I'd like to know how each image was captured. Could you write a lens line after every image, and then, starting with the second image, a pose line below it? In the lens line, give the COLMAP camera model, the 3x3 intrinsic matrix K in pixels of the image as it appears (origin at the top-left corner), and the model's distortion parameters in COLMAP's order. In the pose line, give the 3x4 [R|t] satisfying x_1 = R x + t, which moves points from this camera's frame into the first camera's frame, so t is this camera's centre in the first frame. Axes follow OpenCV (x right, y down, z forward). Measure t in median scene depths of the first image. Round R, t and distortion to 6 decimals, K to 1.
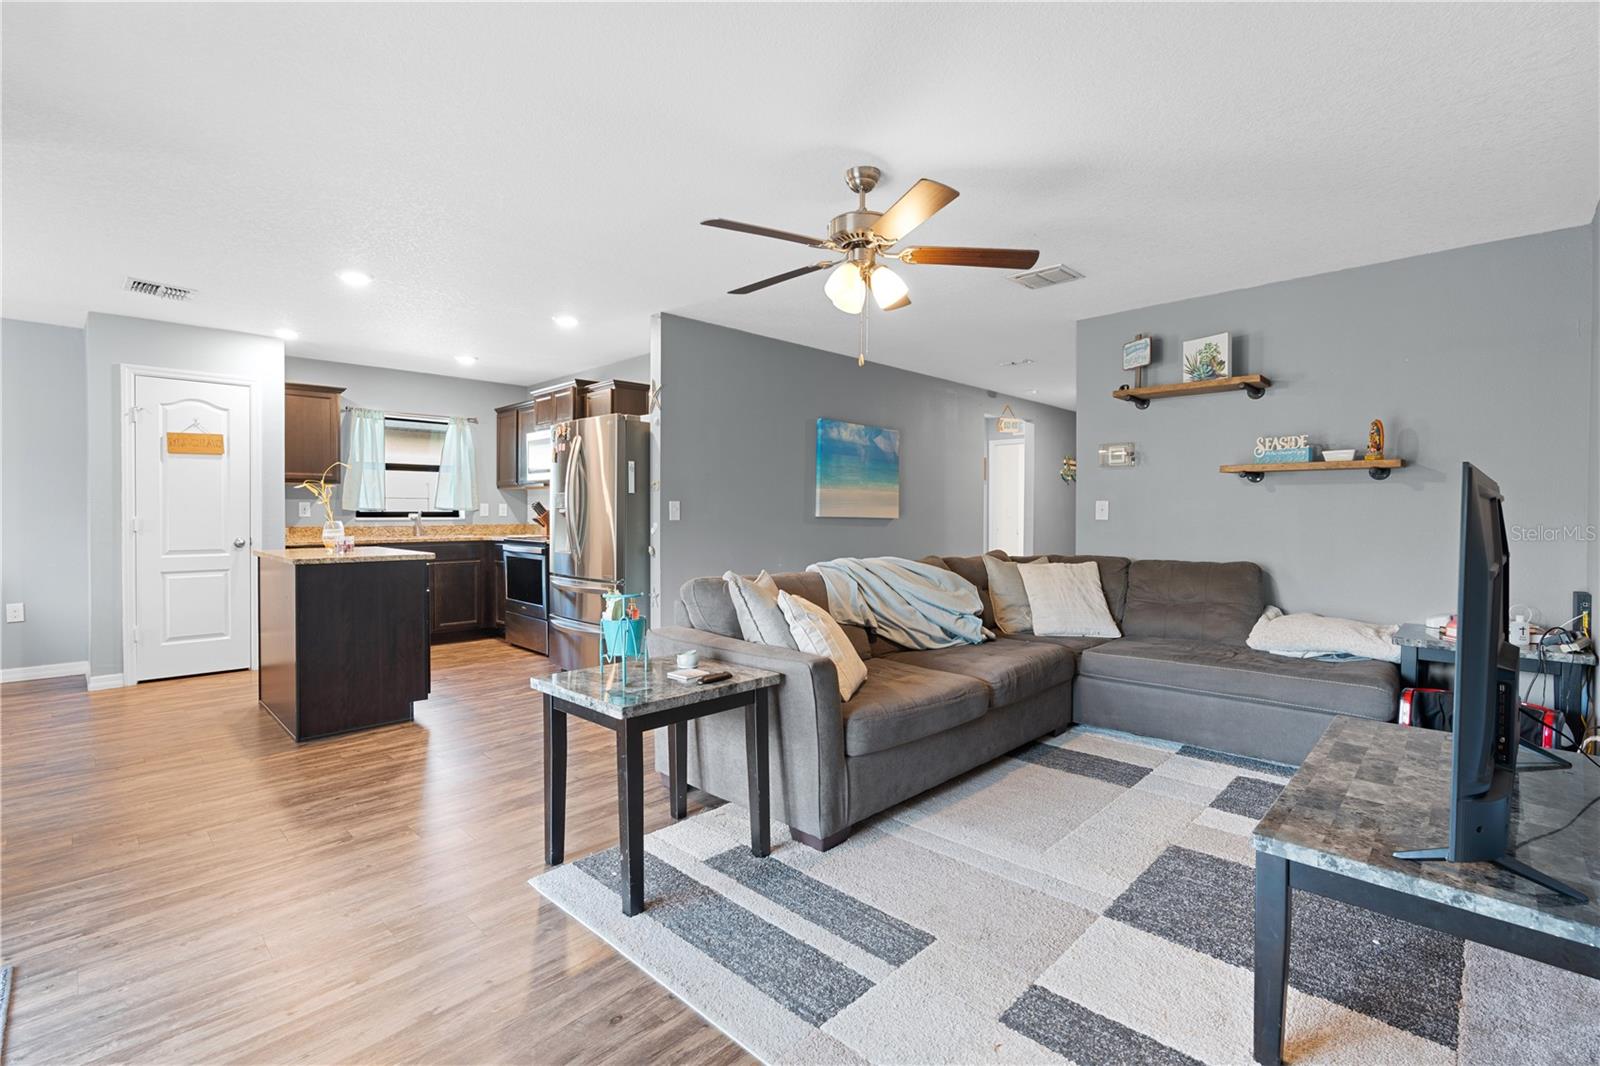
lens RADIAL K [[725.7, 0, 797.6], [0, 725.7, 520.2], [0, 0, 1]] dist [-0.010489, 0.002301]
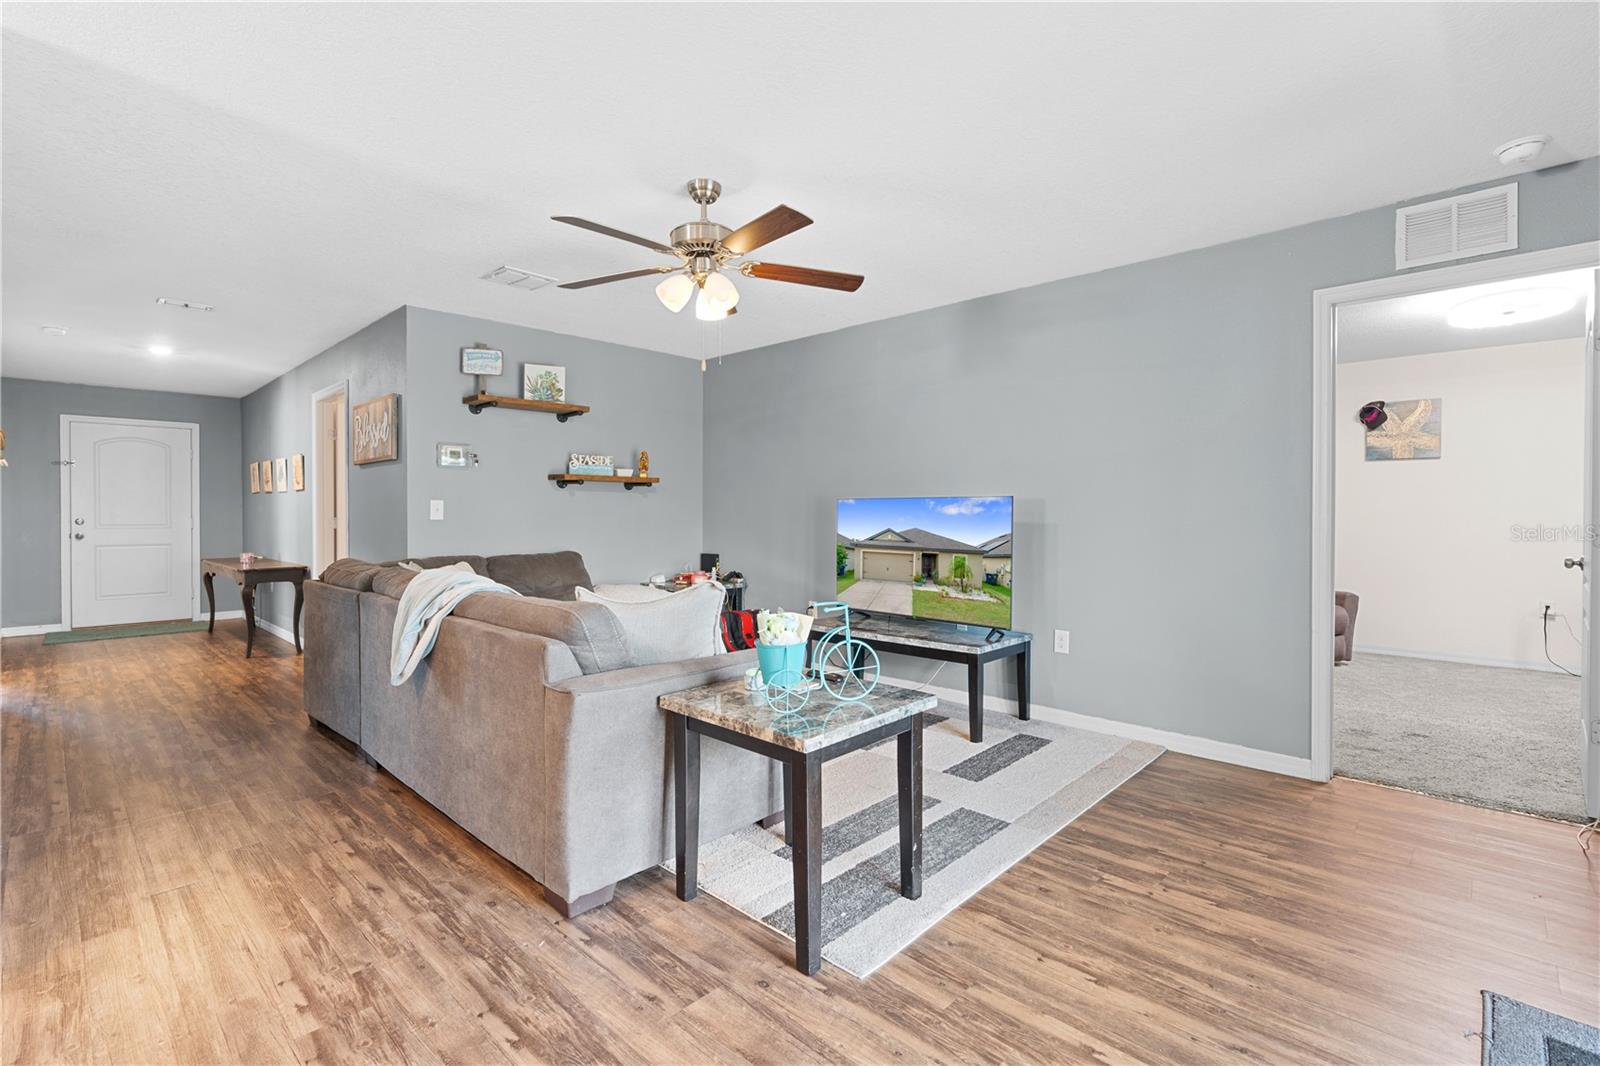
lens RADIAL K [[725.7, 0, 799.1], [0, 725.7, 525.9], [0, 0, 1]] dist [-0.010489, 0.002301]
pose [[-0.004762, -0.021187, 0.999764, -0.769347], [0.008496, 0.999739, 0.021227, -0.011567], [-0.999953, 0.008595, -0.004580, 0.705694]]
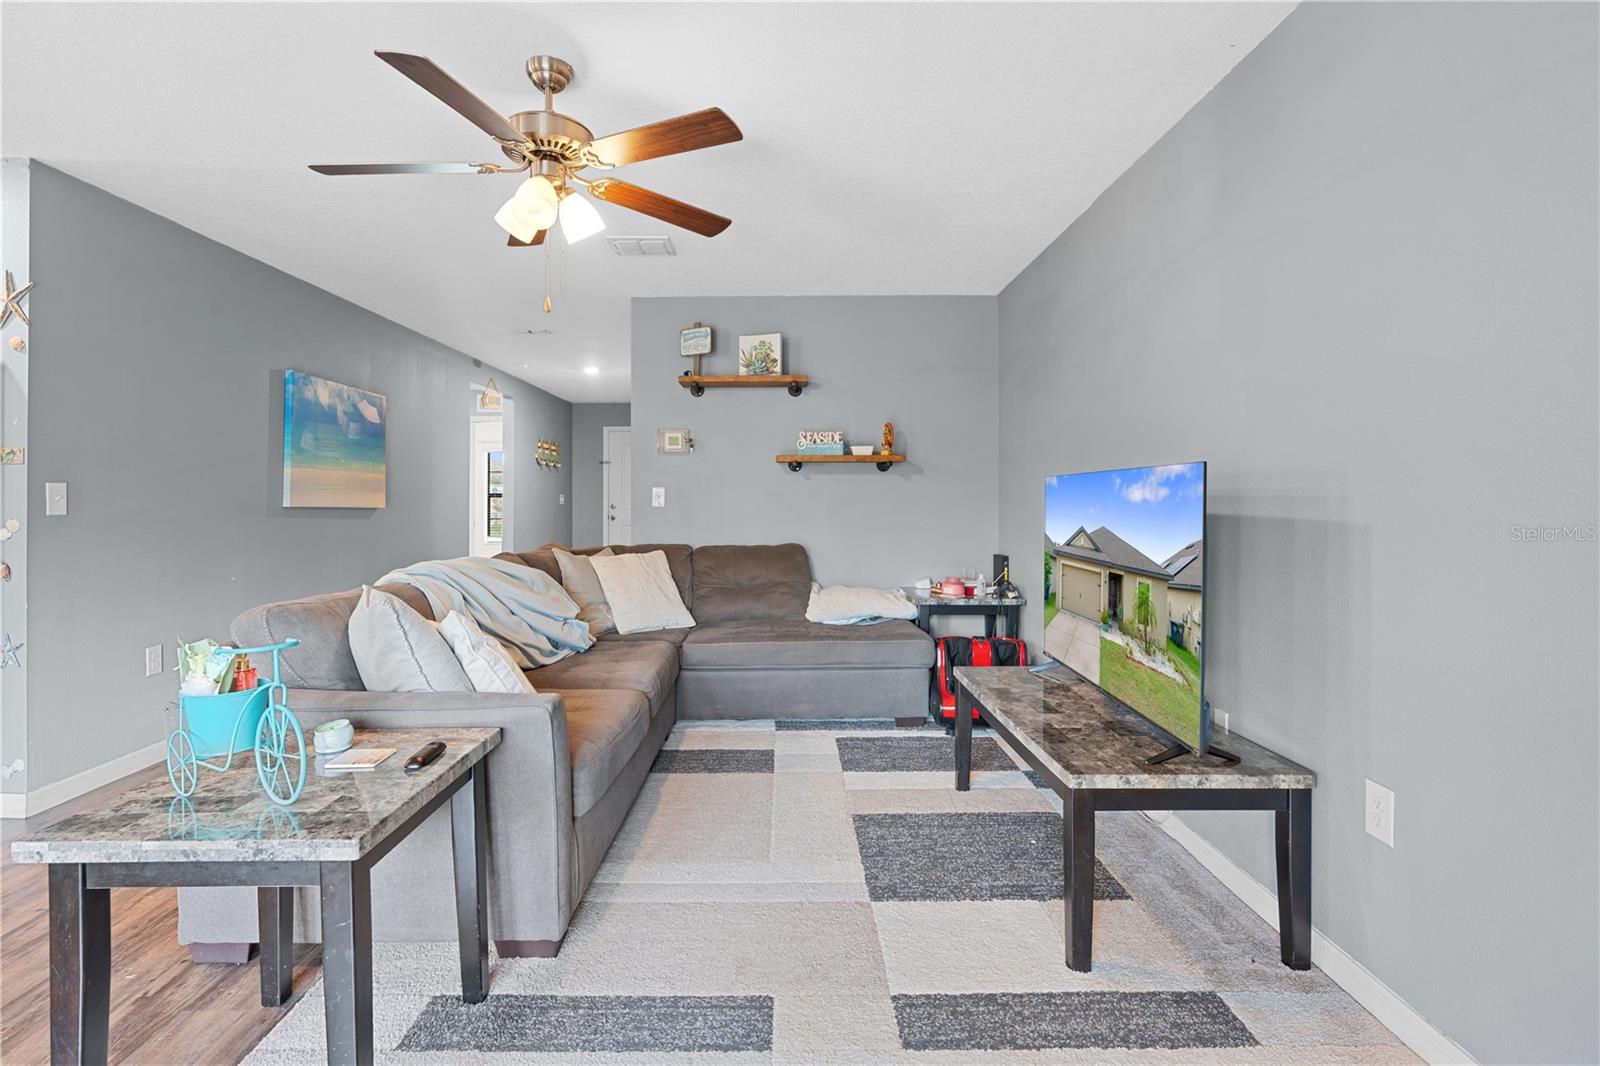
lens RADIAL K [[776.5, 0, 796.6], [0, 776.5, 494.3], [0, 0, 1]] dist [-0.004348, 0.000078]
pose [[0.717807, 0.000760, 0.696242, -0.234390], [0.011669, 0.999846, -0.013122, -0.002087], [-0.696144, 0.017543, 0.717687, 0.171206]]
